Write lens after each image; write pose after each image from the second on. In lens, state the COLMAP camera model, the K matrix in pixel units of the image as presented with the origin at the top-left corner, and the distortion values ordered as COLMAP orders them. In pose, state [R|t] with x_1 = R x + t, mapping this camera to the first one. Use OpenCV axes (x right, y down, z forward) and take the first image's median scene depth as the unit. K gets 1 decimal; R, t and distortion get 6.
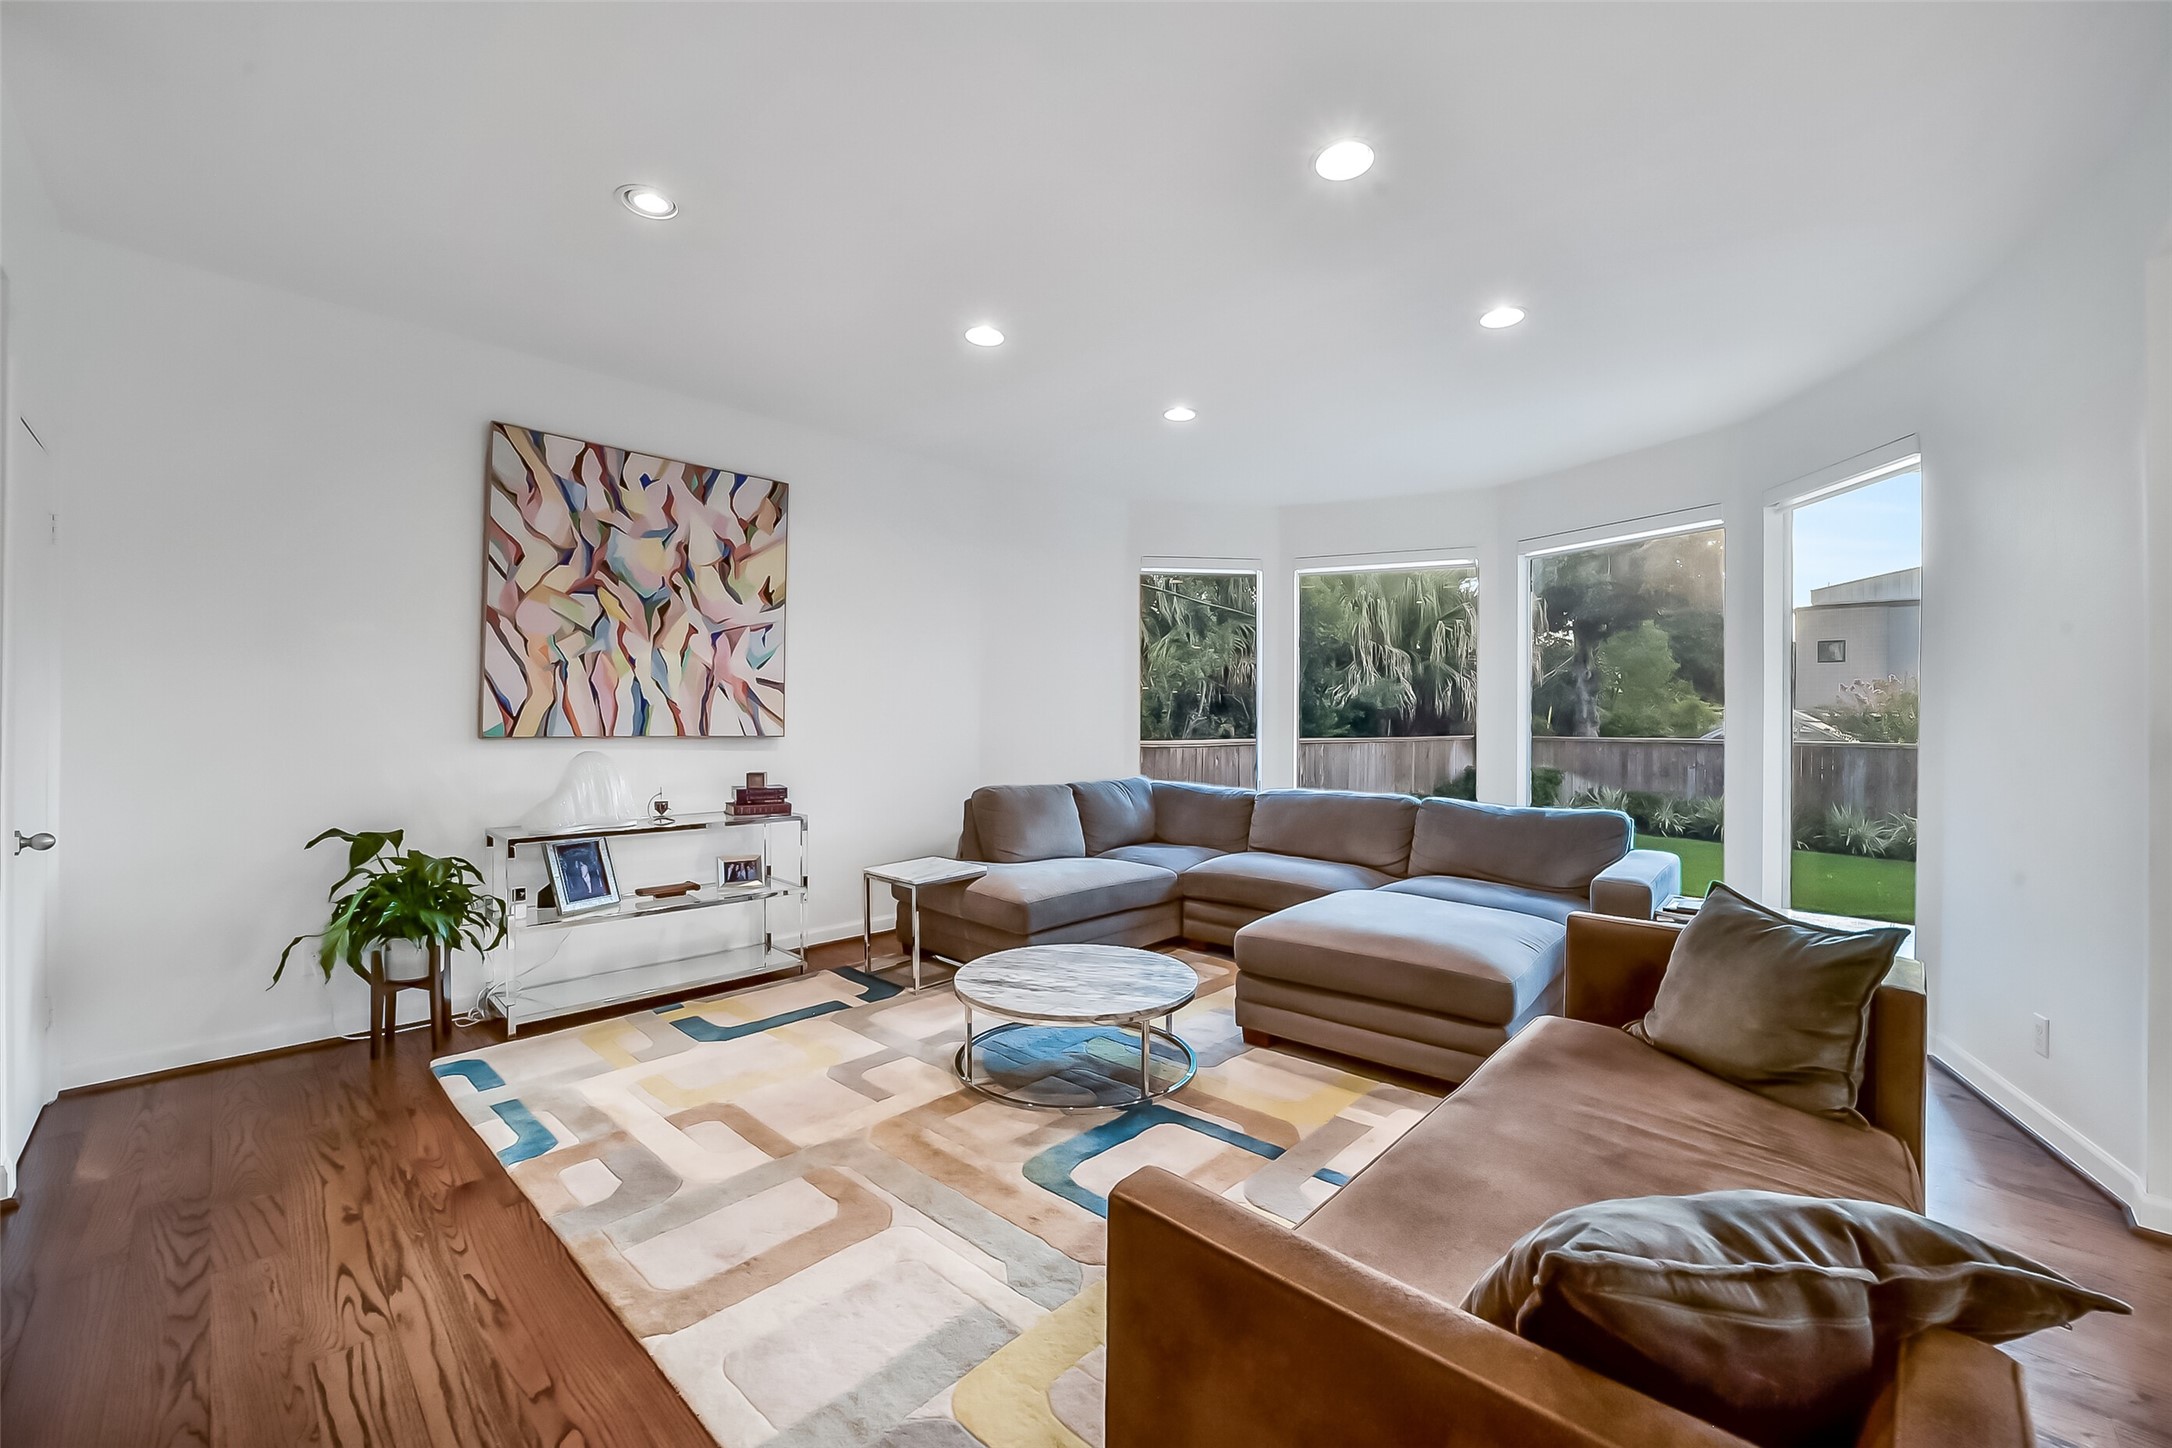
lens RADIAL K [[863.0, 0, 1096.0], [0, 863.0, 719.2], [0, 0, 1]] dist [-0.033707, 0.008180]
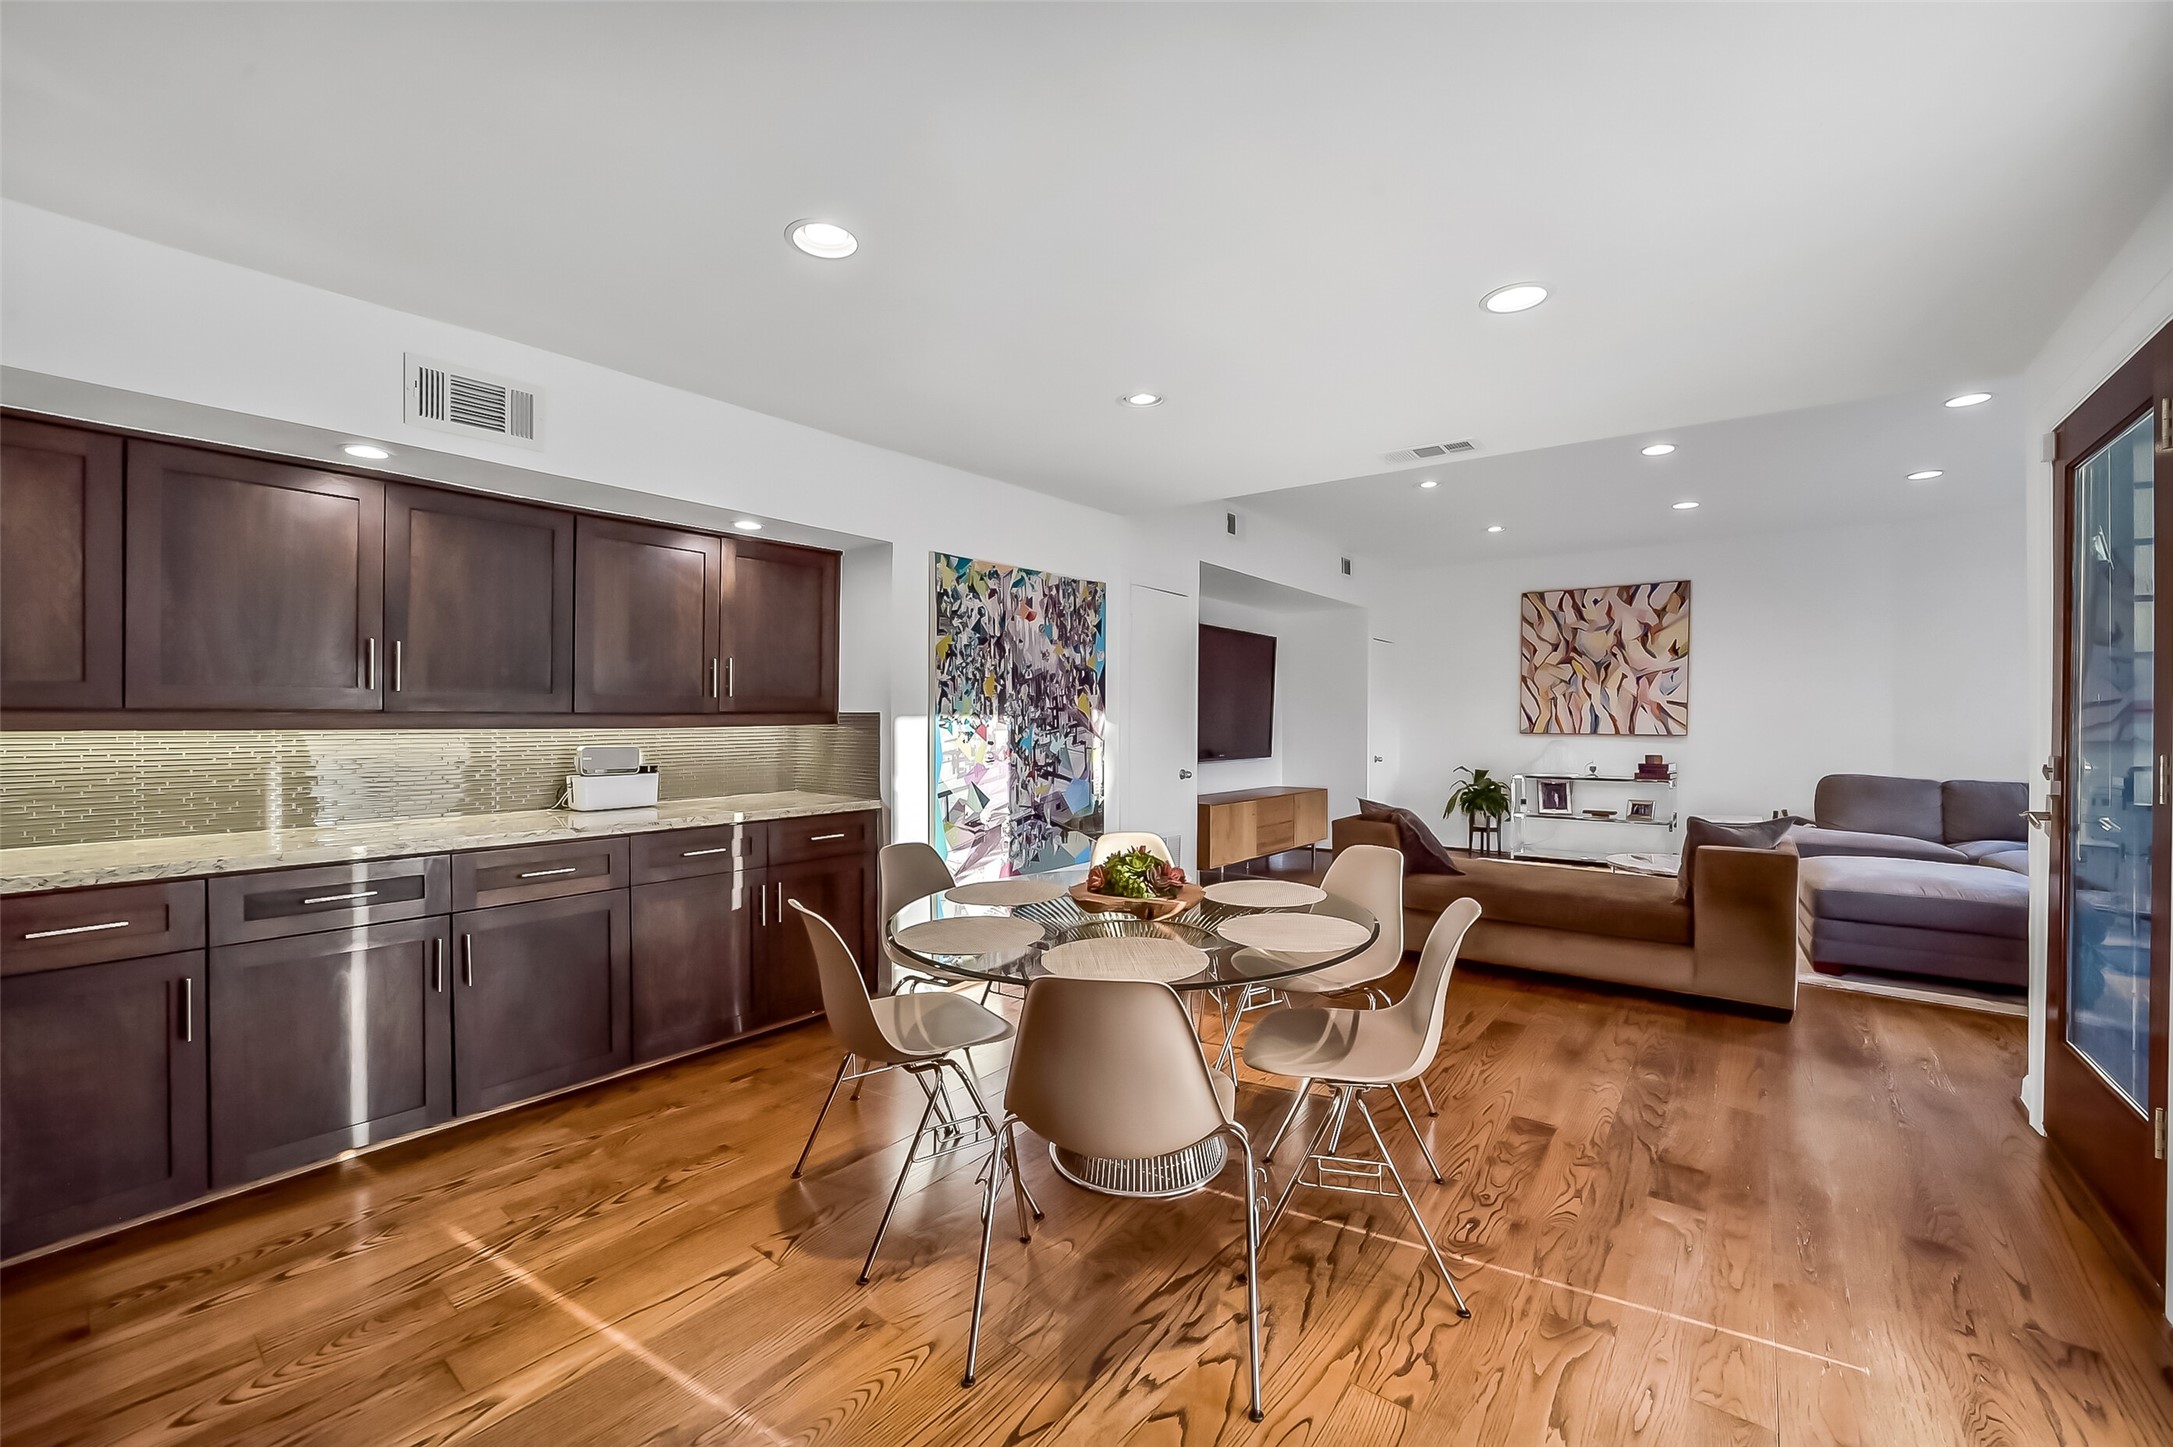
lens RADIAL K [[863.4, 0, 1090.0], [0, 863.4, 722.3], [0, 0, 1]] dist [-0.033707, 0.008180]
pose [[0.099974, -0.008246, -0.994956, 1.299050], [-0.002309, 0.999961, -0.008519, 0.013367], [0.994987, 0.003149, 0.099951, -0.338105]]
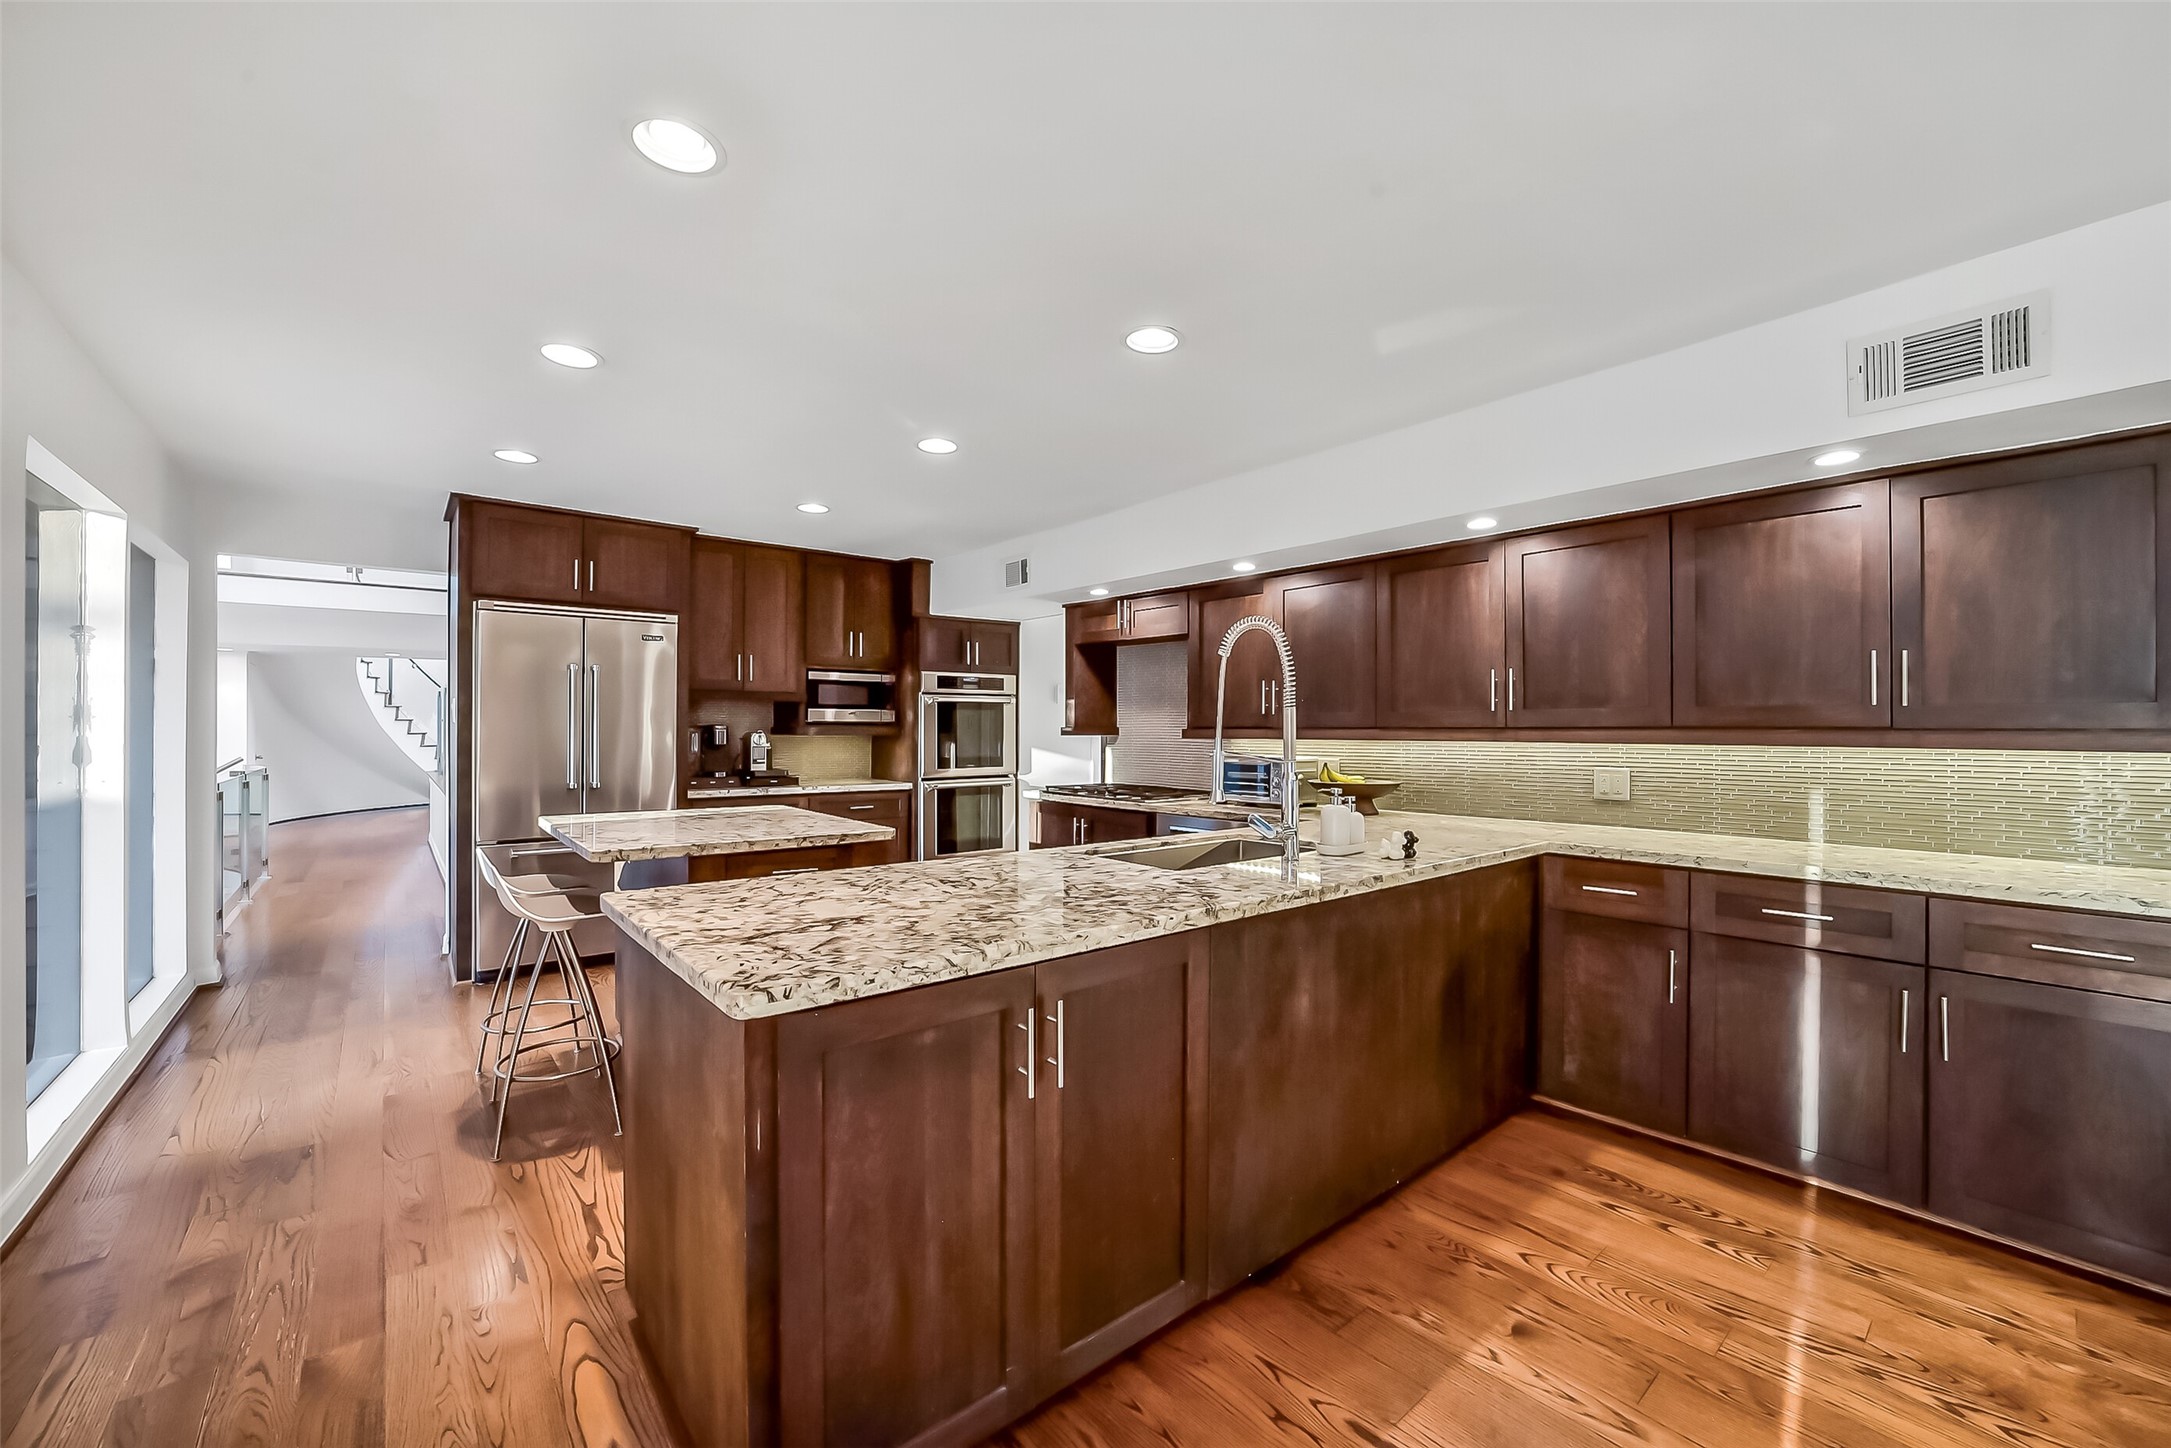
lens RADIAL K [[862.7, 0, 1094.4], [0, 862.7, 727.9], [0, 0, 1]] dist [-0.033707, 0.008180]
pose [[-0.994221, -0.015484, 0.106226, 1.084768], [-0.015165, 0.999878, 0.003806, 0.006456], [-0.106272, 0.002173, -0.994335, -0.160687]]
